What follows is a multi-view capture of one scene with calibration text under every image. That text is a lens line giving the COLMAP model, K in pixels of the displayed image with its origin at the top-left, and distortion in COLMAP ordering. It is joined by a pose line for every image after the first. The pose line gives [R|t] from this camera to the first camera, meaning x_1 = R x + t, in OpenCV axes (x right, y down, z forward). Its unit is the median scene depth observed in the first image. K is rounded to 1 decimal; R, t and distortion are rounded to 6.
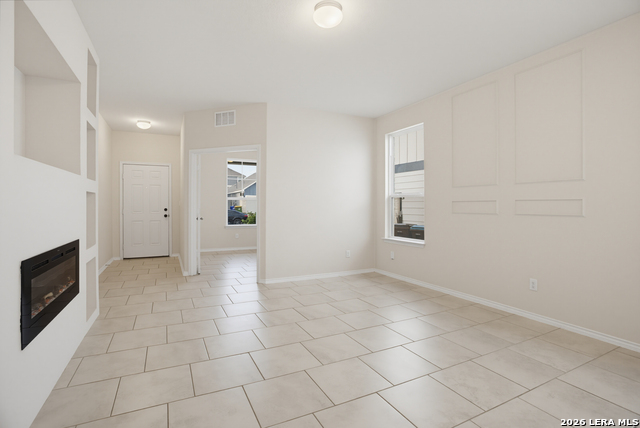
lens RADIAL K [[316.3, 0, 319.6], [0, 316.3, 212.7], [0, 0, 1]] dist [-0.042803, 0.013480]
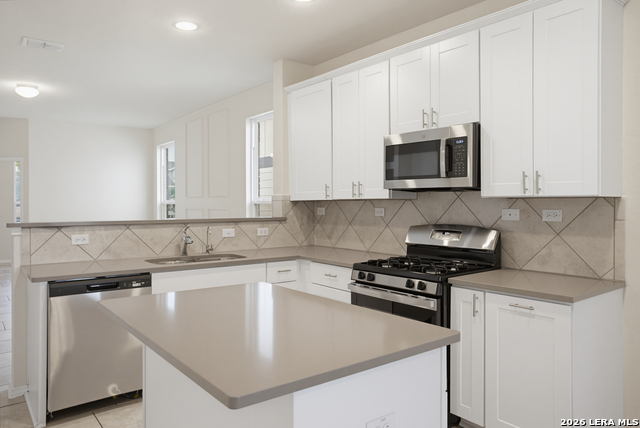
lens RADIAL K [[462.3, 0, 329.6], [0, 462.3, 207.4], [0, 0, 1]] dist [-0.011596, 0.001806]
pose [[0.974554, -0.002019, 0.224146, 0.508551], [0.005273, 0.999889, -0.013921, -0.019851], [-0.224093, 0.014749, 0.974456, -0.794354]]
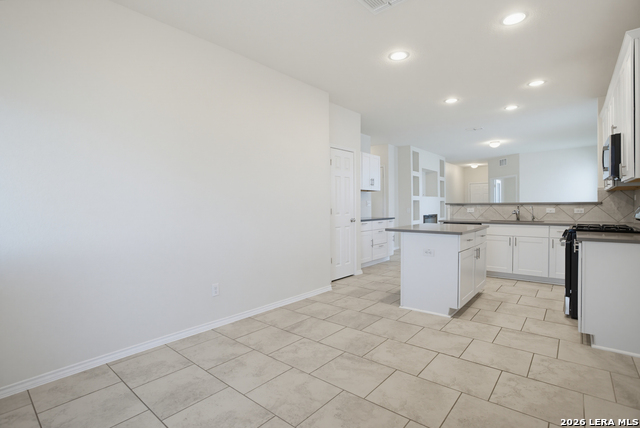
lens RADIAL K [[316.3, 0, 318.9], [0, 316.3, 215.5], [0, 0, 1]] dist [-0.042803, 0.013480]
pose [[0.417834, 0.026483, -0.908137, 1.150120], [-0.012795, 0.999647, 0.023265, 0.018818], [0.908433, 0.001899, 0.418026, -1.044583]]
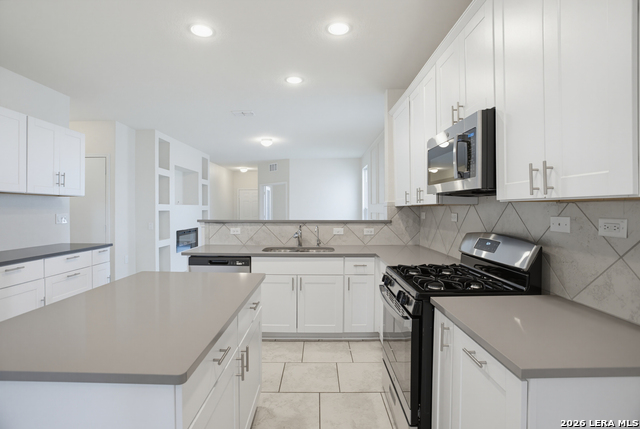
lens RADIAL K [[316.3, 0, 318.1], [0, 316.3, 206.2], [0, 0, 1]] dist [-0.042803, 0.013480]
pose [[0.898759, -0.001772, -0.438439, 0.821252], [-0.011201, 0.999573, -0.027001, -0.024621], [0.438300, 0.029178, 0.898355, -0.618880]]
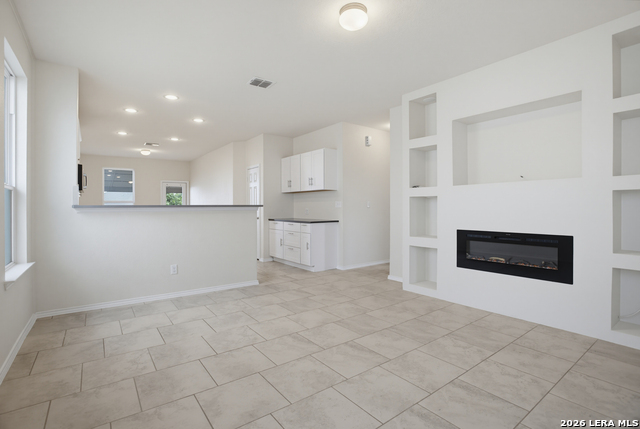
lens RADIAL K [[316.3, 0, 324.3], [0, 316.3, 211.6], [0, 0, 1]] dist [-0.042803, 0.013480]
pose [[-0.981984, 0.003337, -0.188935, 0.164288], [-0.002898, 0.999461, 0.032712, -0.019260], [0.188942, 0.032670, -0.981445, 1.043088]]
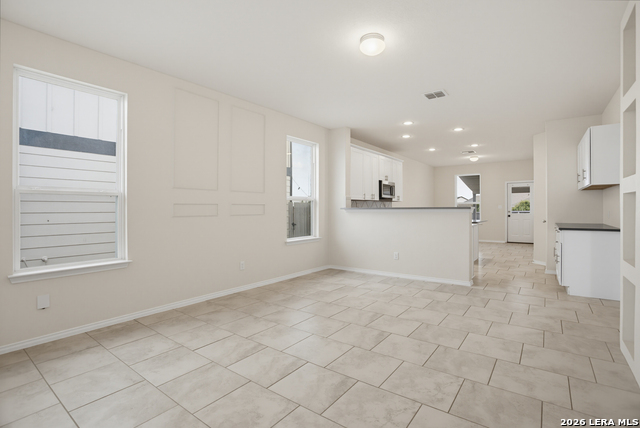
lens RADIAL K [[316.3, 0, 316.9], [0, 316.3, 210.4], [0, 0, 1]] dist [-0.042803, 0.013480]
pose [[-0.442912, -0.005580, 0.896548, -0.486368], [0.020527, 0.999655, 0.016362, -0.020137], [-0.896330, 0.025651, -0.442645, 0.894149]]
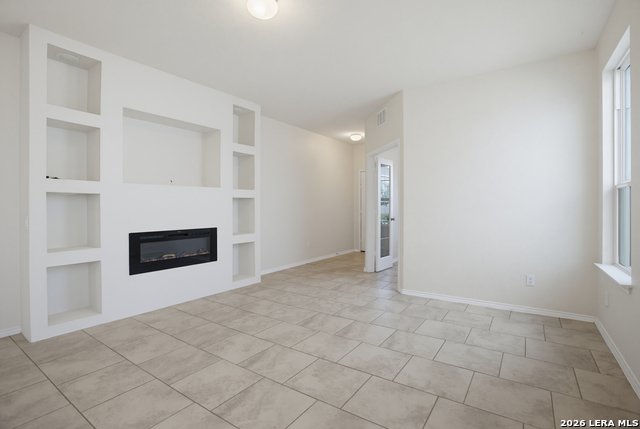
lens RADIAL K [[316.3, 0, 315.9], [0, 316.3, 202.2], [0, 0, 1]] dist [-0.042803, 0.013480]
pose [[0.479342, -0.017056, -0.877462, 0.496950], [-0.013764, 0.999542, -0.026948, -0.004162], [0.877520, 0.024995, 0.478888, 0.360294]]
